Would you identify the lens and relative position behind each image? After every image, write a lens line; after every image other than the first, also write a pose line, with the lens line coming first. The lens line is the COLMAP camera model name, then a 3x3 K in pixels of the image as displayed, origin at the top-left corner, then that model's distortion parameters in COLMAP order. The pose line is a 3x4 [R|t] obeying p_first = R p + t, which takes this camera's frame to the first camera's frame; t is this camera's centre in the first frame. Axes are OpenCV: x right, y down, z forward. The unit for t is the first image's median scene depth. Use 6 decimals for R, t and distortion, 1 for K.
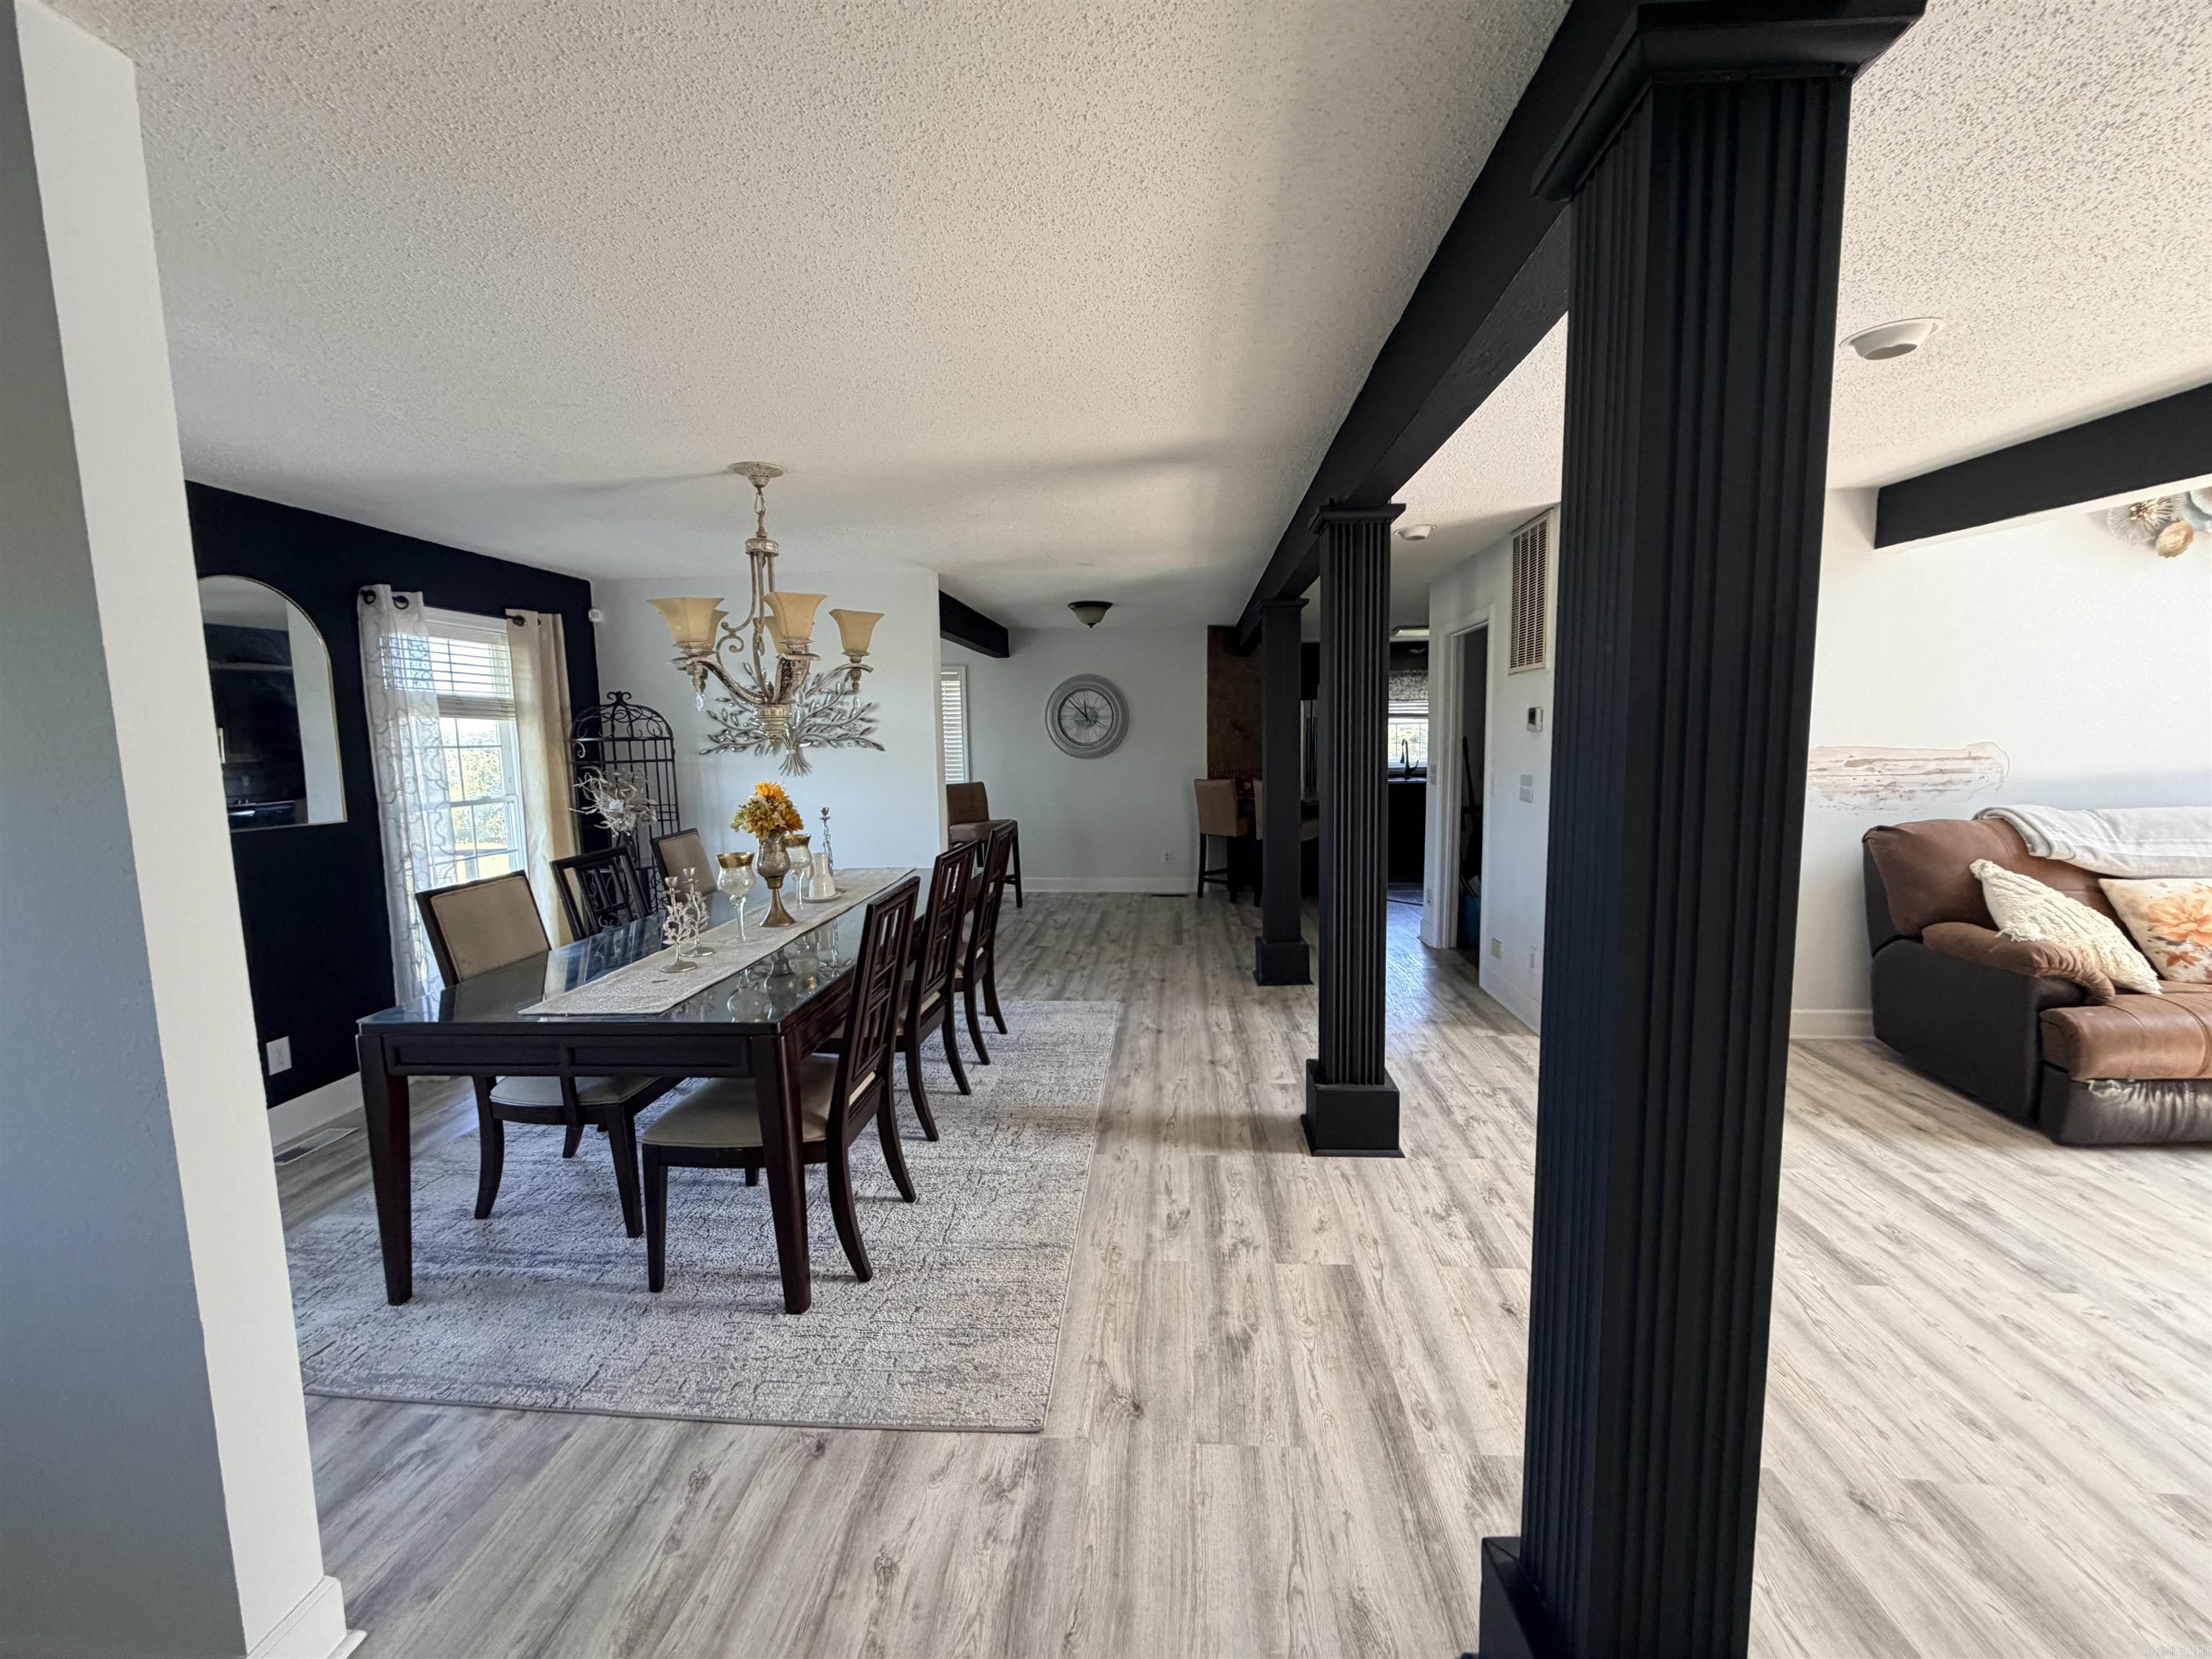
lens RADIAL K [[876.7, 0, 1103.6], [0, 876.7, 830.6], [0, 0, 1]] dist [-0.000061, 0.000185]
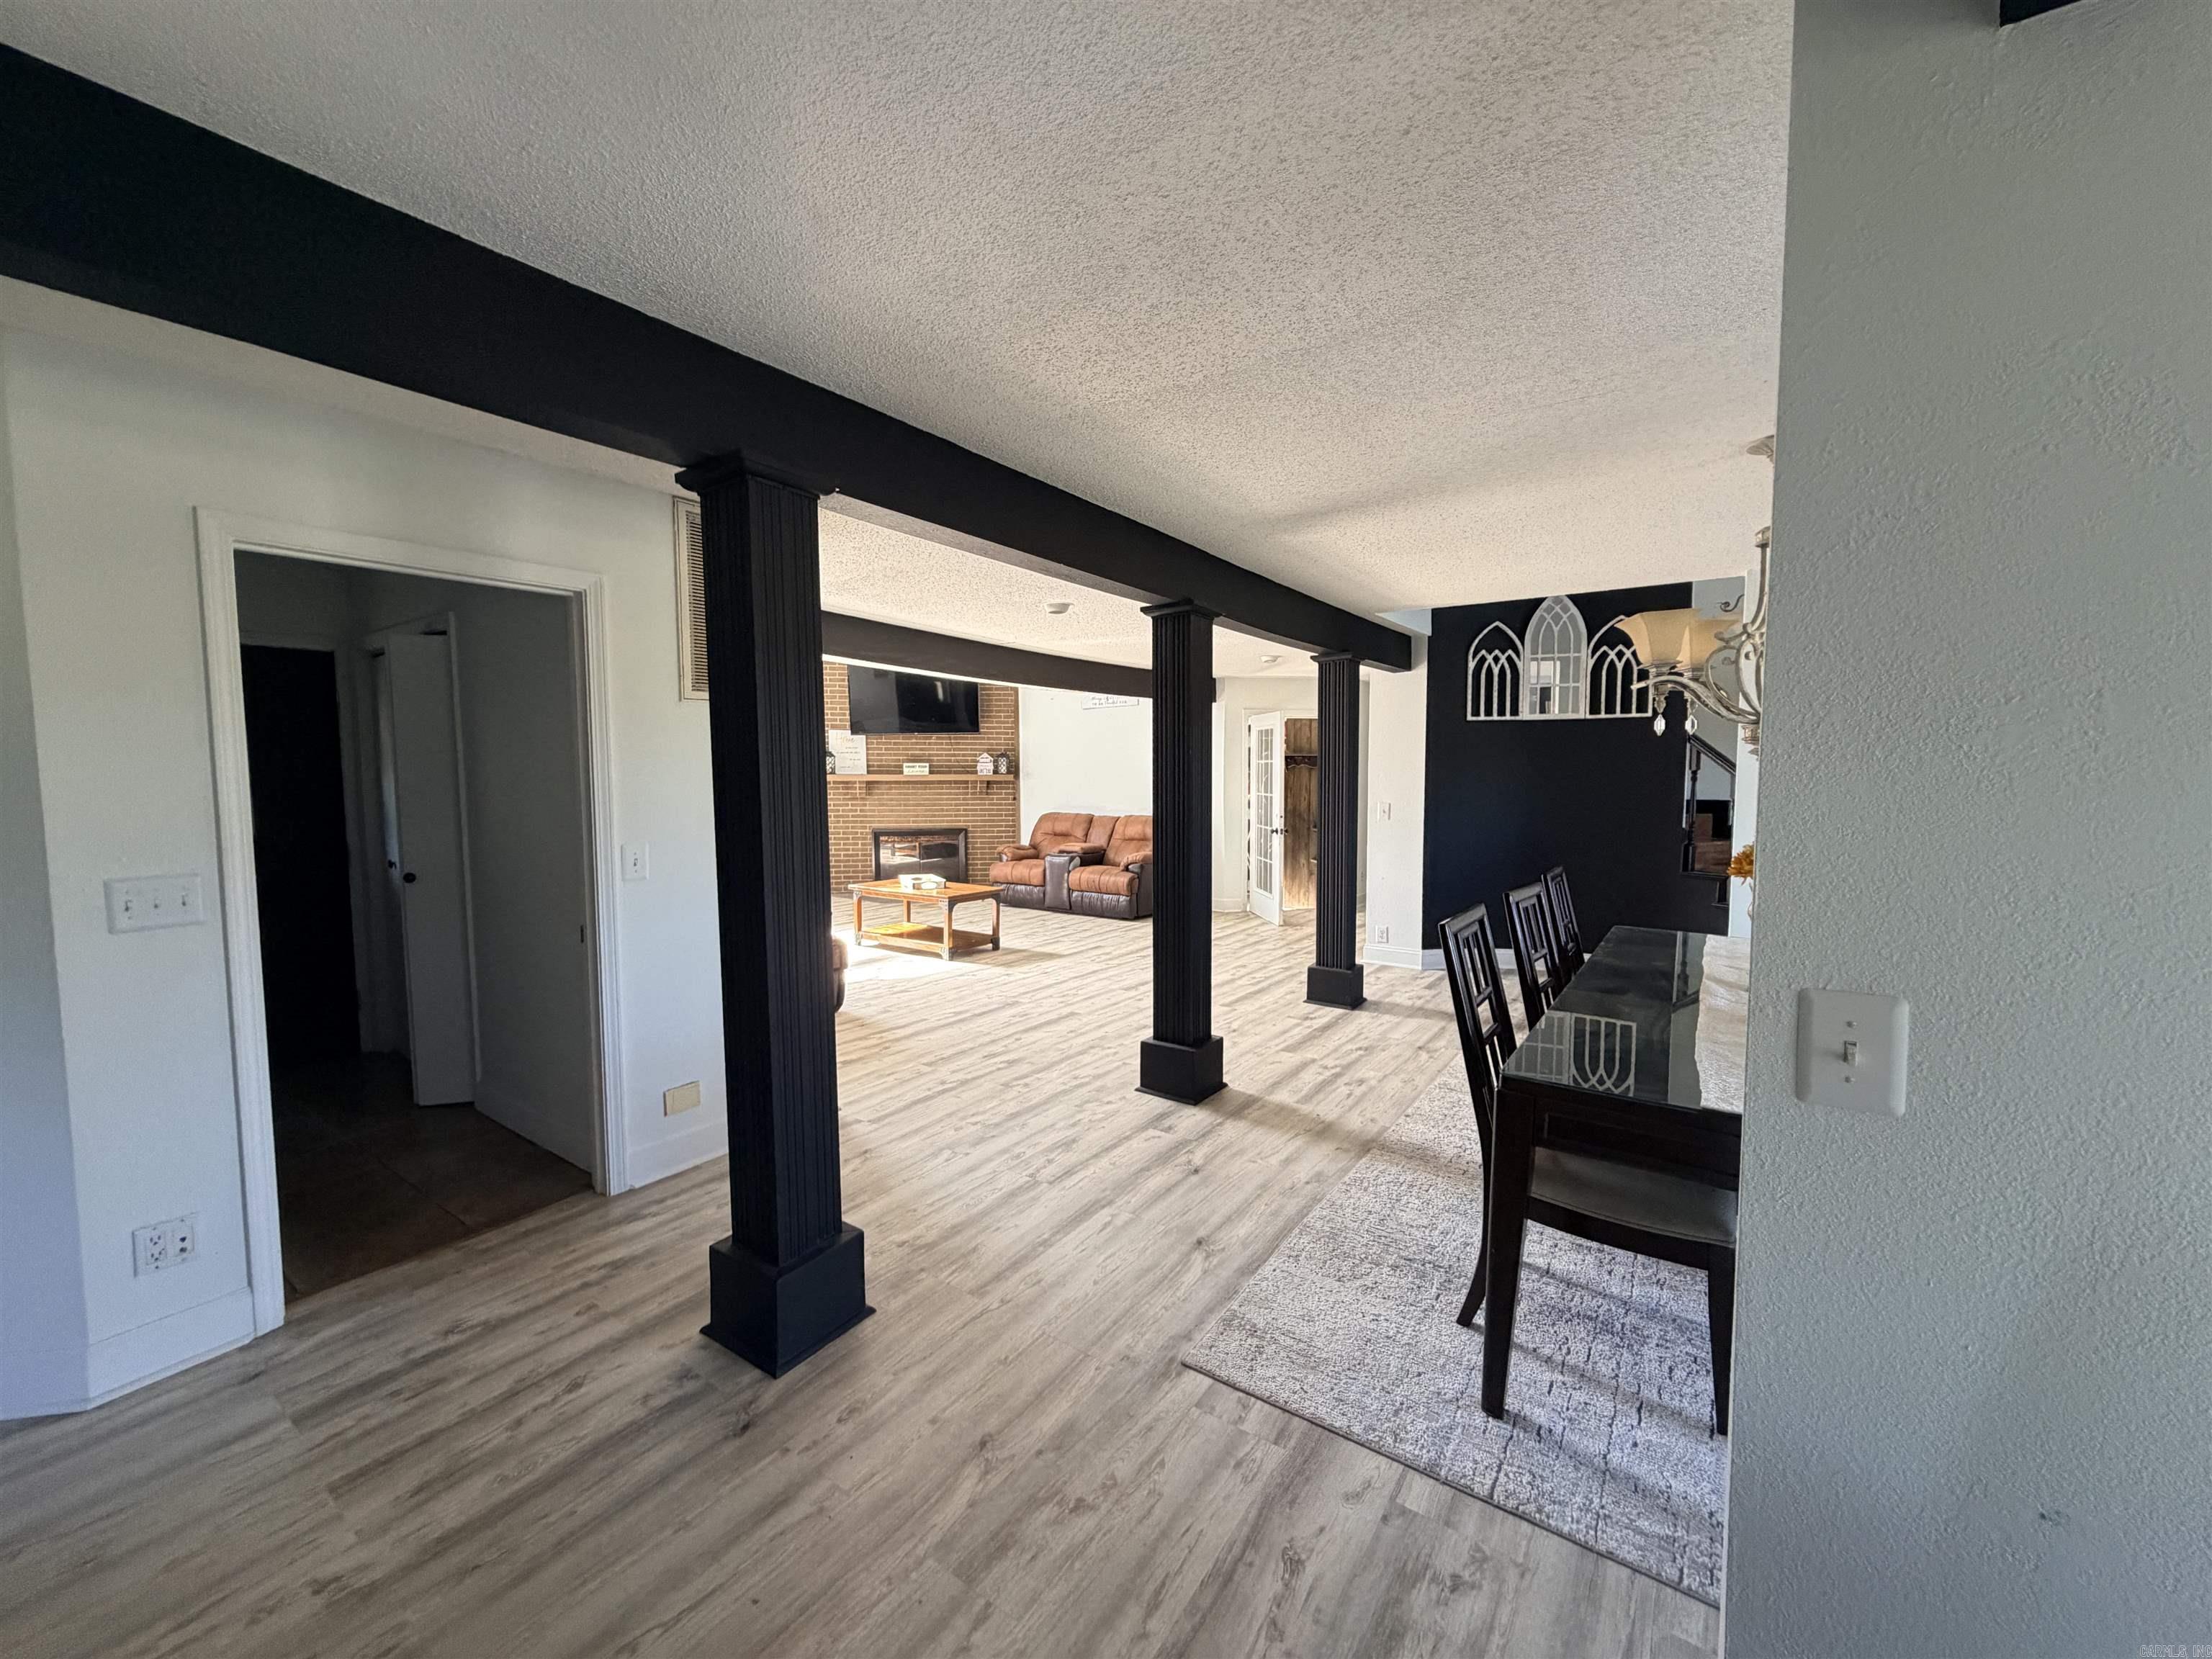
lens RADIAL K [[876.7, 0, 1103.6], [0, 876.7, 830.6], [0, 0, 1]] dist [-0.000061, 0.000185]
pose [[-0.861571, -0.012094, 0.507493, -0.289160], [0.074572, 0.985855, 0.150095, -0.242750], [-0.502130, 0.167162, -0.848483, 2.284696]]
